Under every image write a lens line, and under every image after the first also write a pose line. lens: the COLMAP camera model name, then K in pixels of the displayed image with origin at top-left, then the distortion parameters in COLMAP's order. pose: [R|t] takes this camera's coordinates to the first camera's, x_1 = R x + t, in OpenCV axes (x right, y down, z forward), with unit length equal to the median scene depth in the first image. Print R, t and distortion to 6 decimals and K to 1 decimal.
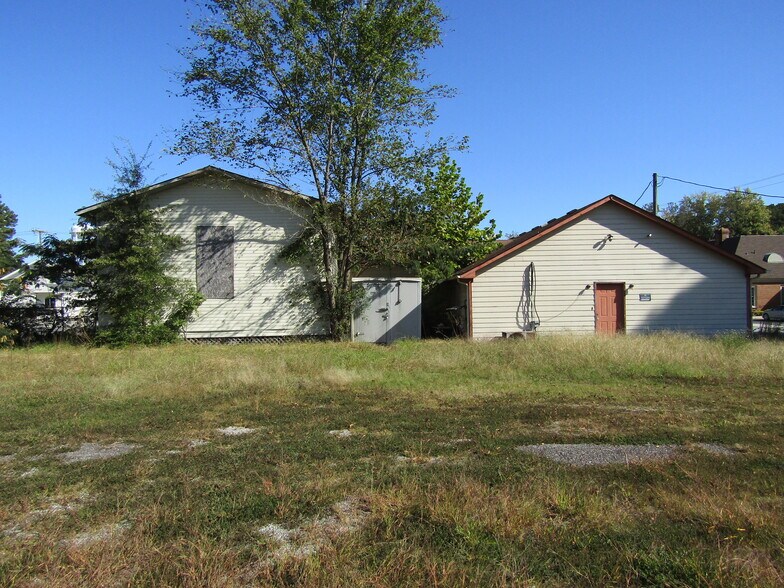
lens RADIAL K [[556.9, 0, 395.9], [0, 556.9, 295.4], [0, 0, 1]] dist [-0.007511, 0.002806]
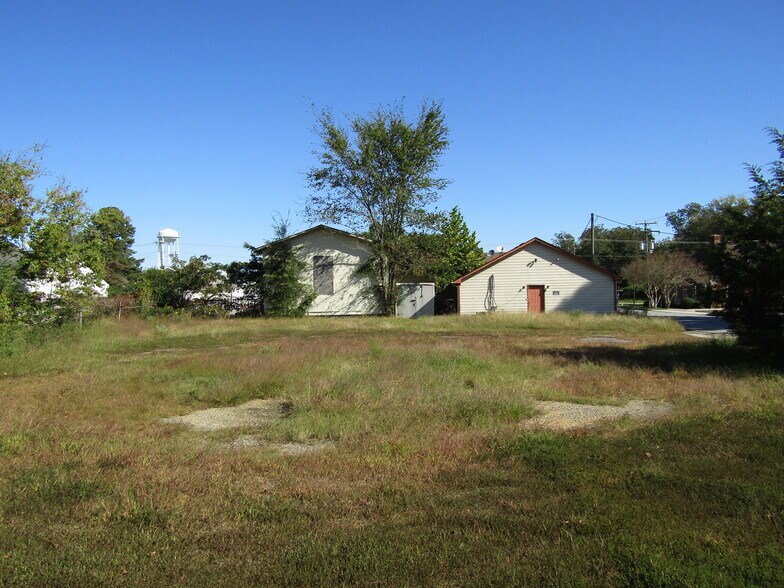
lens RADIAL K [[556.9, 0, 395.9], [0, 556.9, 295.4], [0, 0, 1]] dist [-0.007511, 0.002806]
pose [[0.994199, -0.004153, -0.107476, 0.121411], [0.004208, 0.999991, 0.000282, 0.008327], [0.107474, -0.000733, 0.994208, -0.854231]]
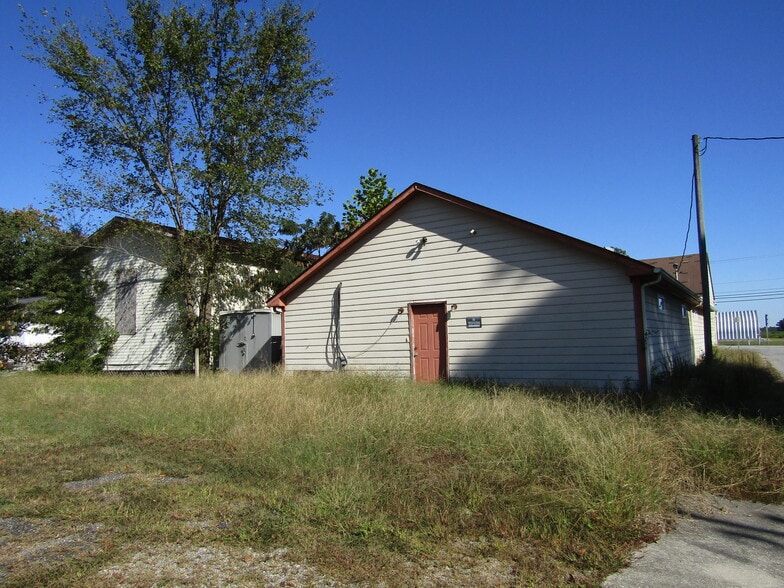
lens RADIAL K [[556.9, 0, 395.9], [0, 556.9, 295.4], [0, 0, 1]] dist [-0.007511, 0.002806]
pose [[0.835836, -0.056044, -0.546111, 0.732719], [0.016161, 0.996856, -0.077567, 0.021491], [0.548742, 0.056007, 0.834114, 0.373432]]
